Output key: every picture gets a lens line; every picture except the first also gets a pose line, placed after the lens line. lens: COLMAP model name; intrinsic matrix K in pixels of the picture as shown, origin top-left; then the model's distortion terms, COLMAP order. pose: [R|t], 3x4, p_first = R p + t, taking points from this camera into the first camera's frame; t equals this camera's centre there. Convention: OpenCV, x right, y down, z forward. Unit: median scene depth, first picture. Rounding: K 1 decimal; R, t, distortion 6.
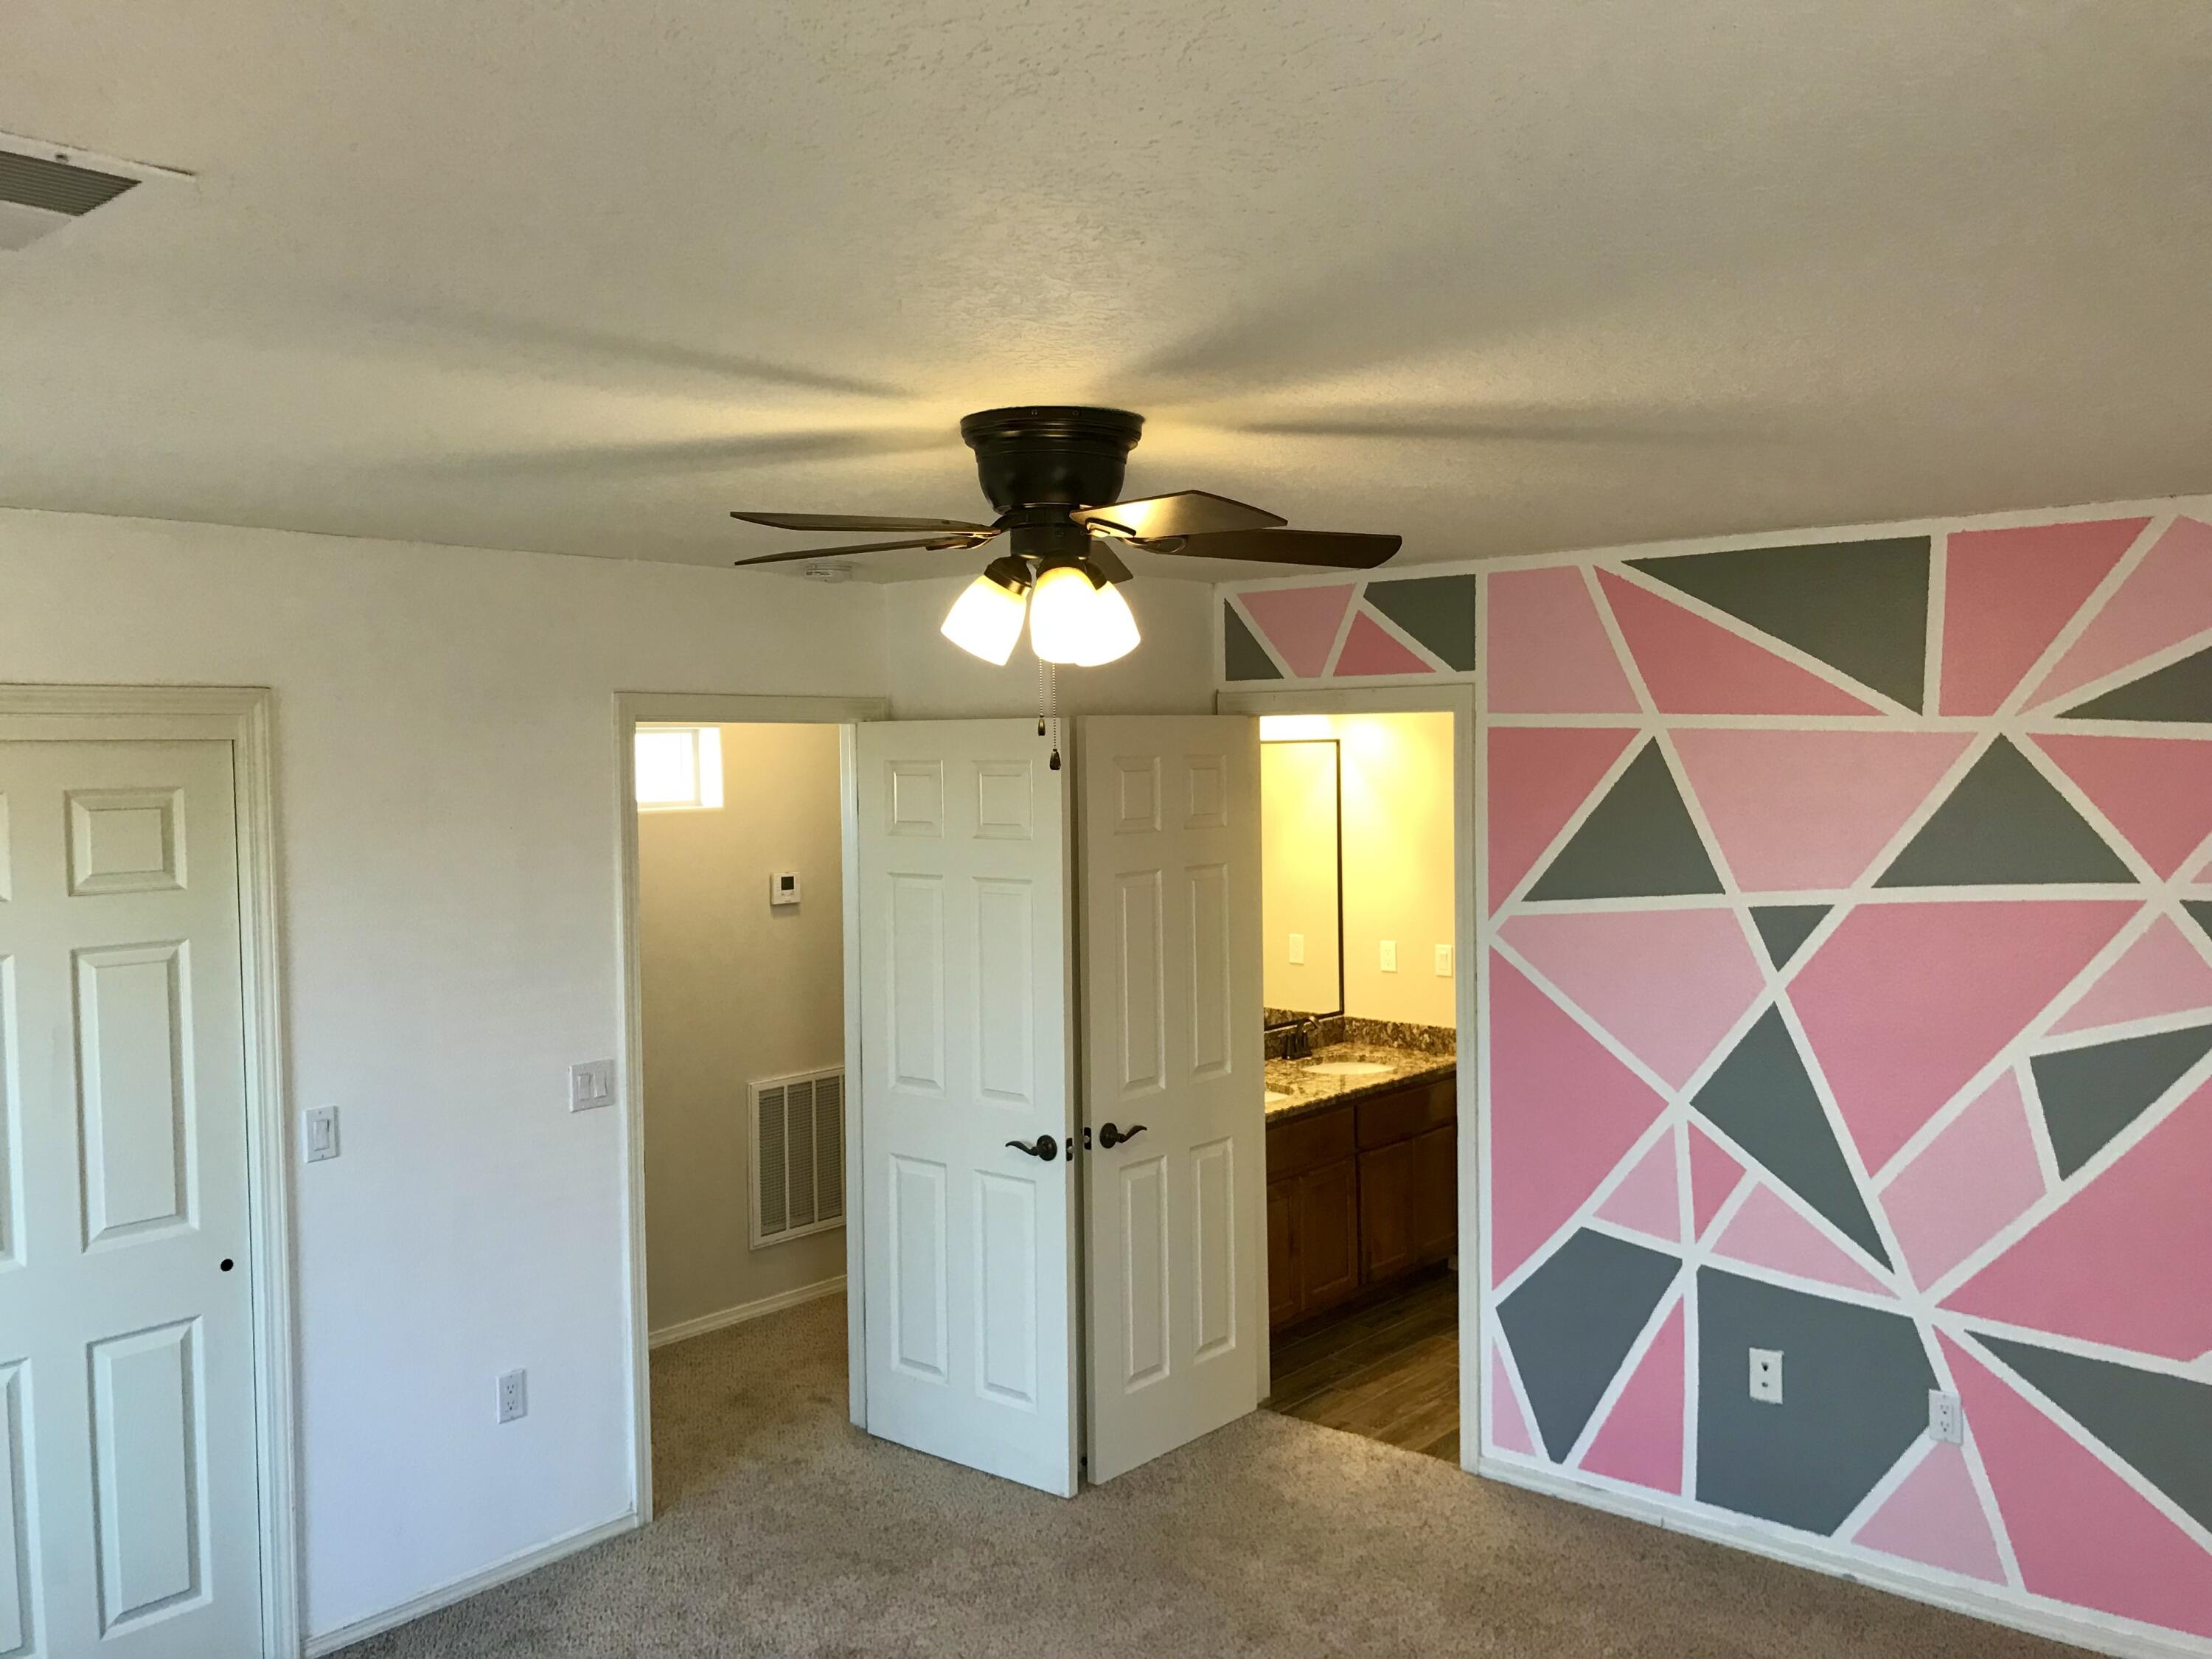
lens RADIAL K [[1805.3, 0, 1106.0], [0, 1805.3, 829.5], [0, 0, 1]] dist [0.015930, 0.009339]
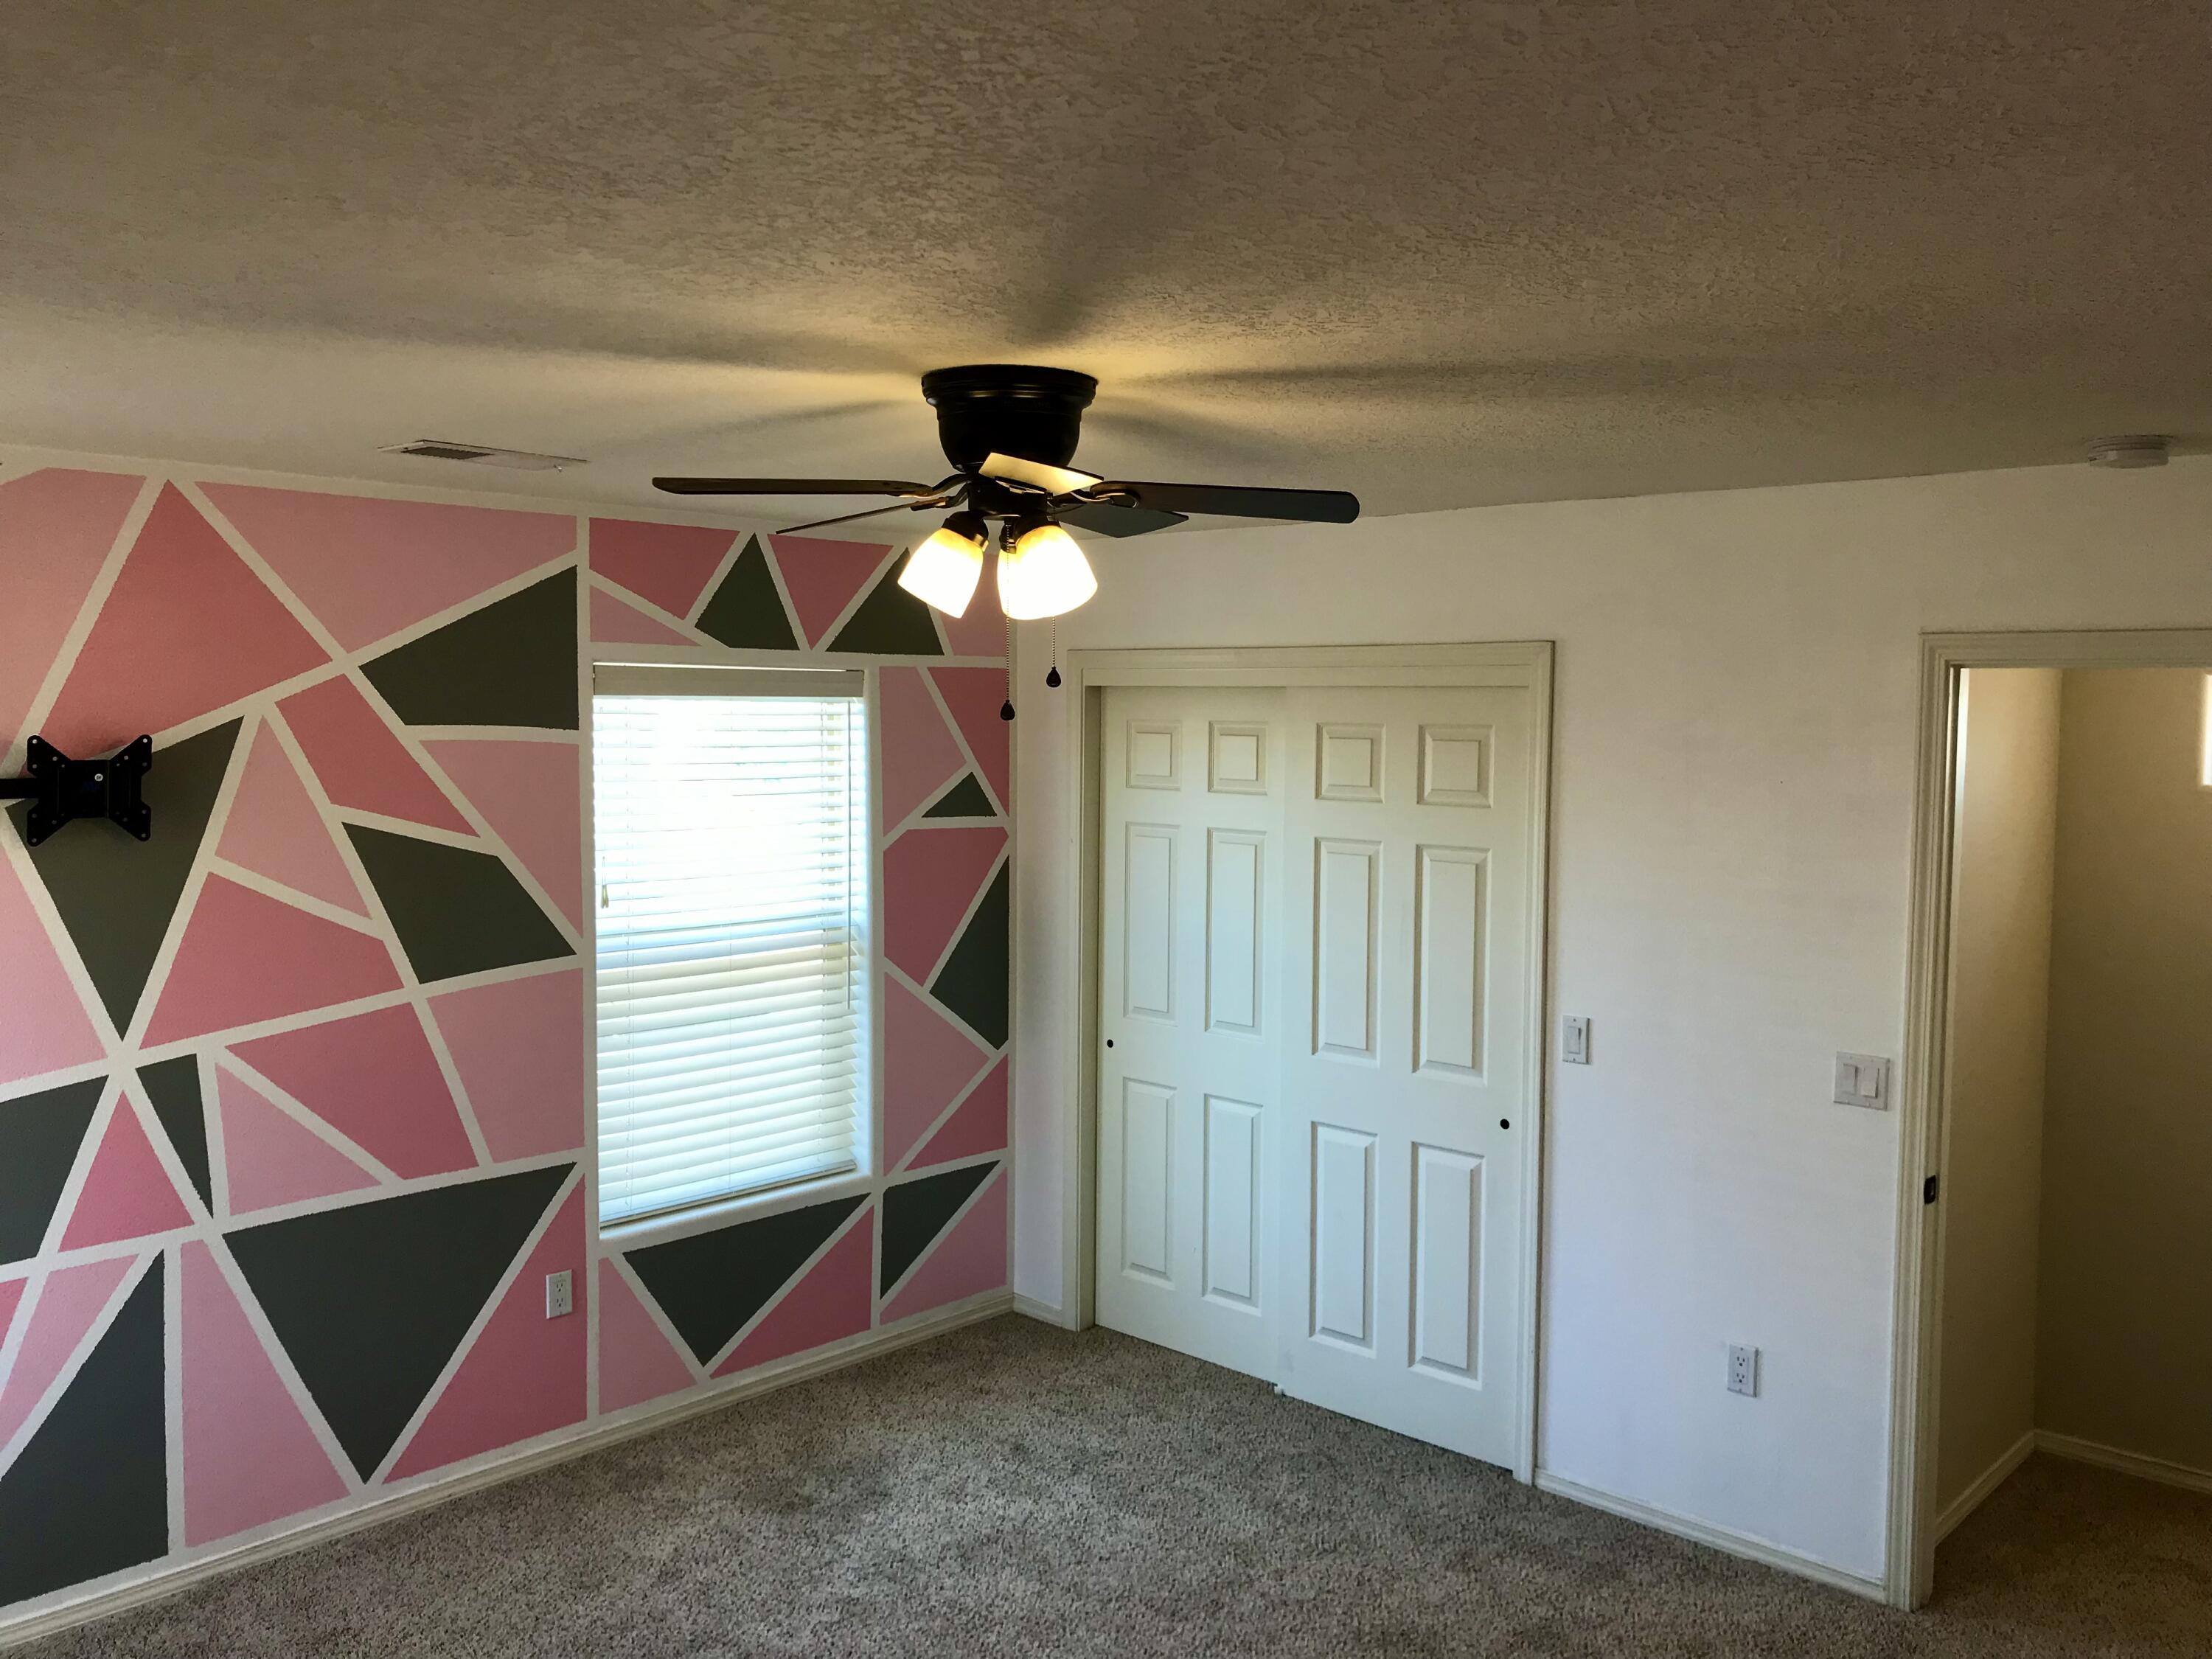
lens RADIAL K [[1786.3, 0, 1106.0], [0, 1786.3, 829.5], [0, 0, 1]] dist [-0.011175, 0.008488]
pose [[-0.055972, 0.079731, -0.995244, 1.256697], [-0.052175, 0.995211, 0.082662, -0.068708], [0.997068, 0.056554, -0.051544, 1.433300]]
